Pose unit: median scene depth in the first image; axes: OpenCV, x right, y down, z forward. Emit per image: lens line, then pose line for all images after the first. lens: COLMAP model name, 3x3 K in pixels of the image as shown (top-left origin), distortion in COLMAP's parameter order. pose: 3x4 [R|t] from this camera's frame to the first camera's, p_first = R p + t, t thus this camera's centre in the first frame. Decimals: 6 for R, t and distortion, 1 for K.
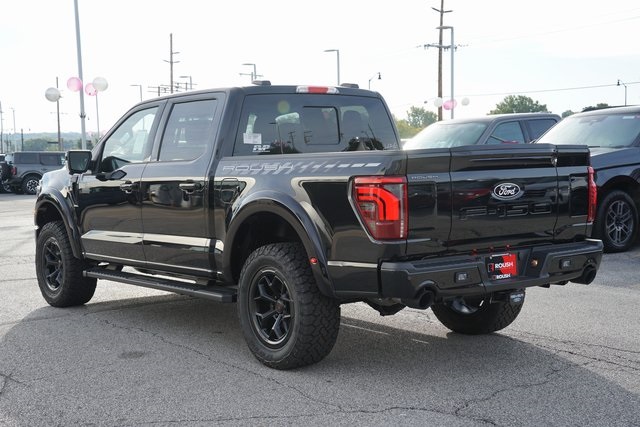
lens RADIAL K [[846.0, 0, 320.0], [0, 846.0, 213.5], [0, 0, 1]] dist [0.201745, 0.015309]
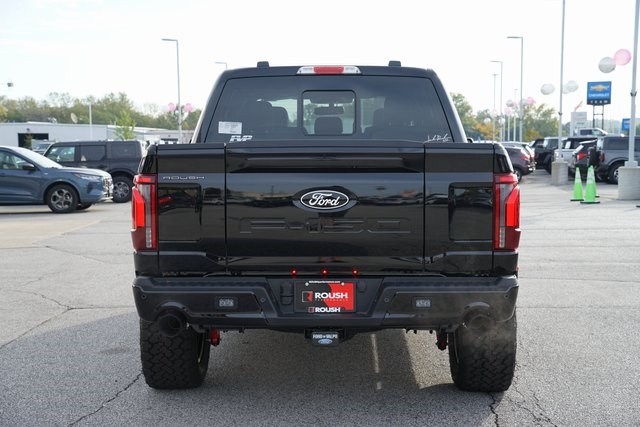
lens RADIAL K [[957.8, 0, 320.0], [0, 957.8, 223.2], [0, 0, 1]] dist [0.354738, 0.011078]
pose [[0.815280, 0.066833, -0.575197, 0.580842], [-0.057385, 0.997753, 0.034593, -0.028937], [0.576216, 0.004804, 0.817283, 0.229199]]
